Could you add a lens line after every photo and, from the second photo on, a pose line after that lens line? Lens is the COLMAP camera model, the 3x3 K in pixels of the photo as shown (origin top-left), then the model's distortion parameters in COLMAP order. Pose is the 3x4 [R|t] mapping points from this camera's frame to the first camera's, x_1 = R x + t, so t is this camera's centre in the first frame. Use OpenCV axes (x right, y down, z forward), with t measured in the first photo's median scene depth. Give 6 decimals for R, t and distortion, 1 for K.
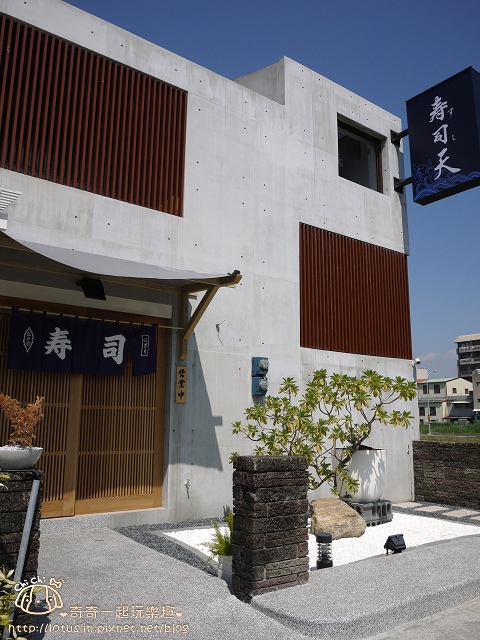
lens RADIAL K [[532.6, 0, 240.0], [0, 532.6, 320.0], [0, 0, 1]] dist [-0.079376, 0.081374]
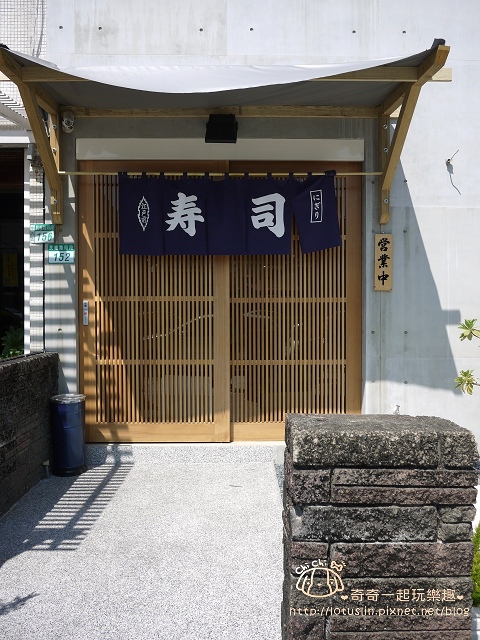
lens RADIAL K [[532.6, 0, 240.0], [0, 532.6, 320.0], [0, 0, 1]] dist [-0.079376, 0.081374]
pose [[0.813378, 0.006494, -0.581699, 0.131908], [0.115291, 0.978304, 0.172130, 0.064578], [0.570197, -0.207071, 0.794983, 0.407440]]
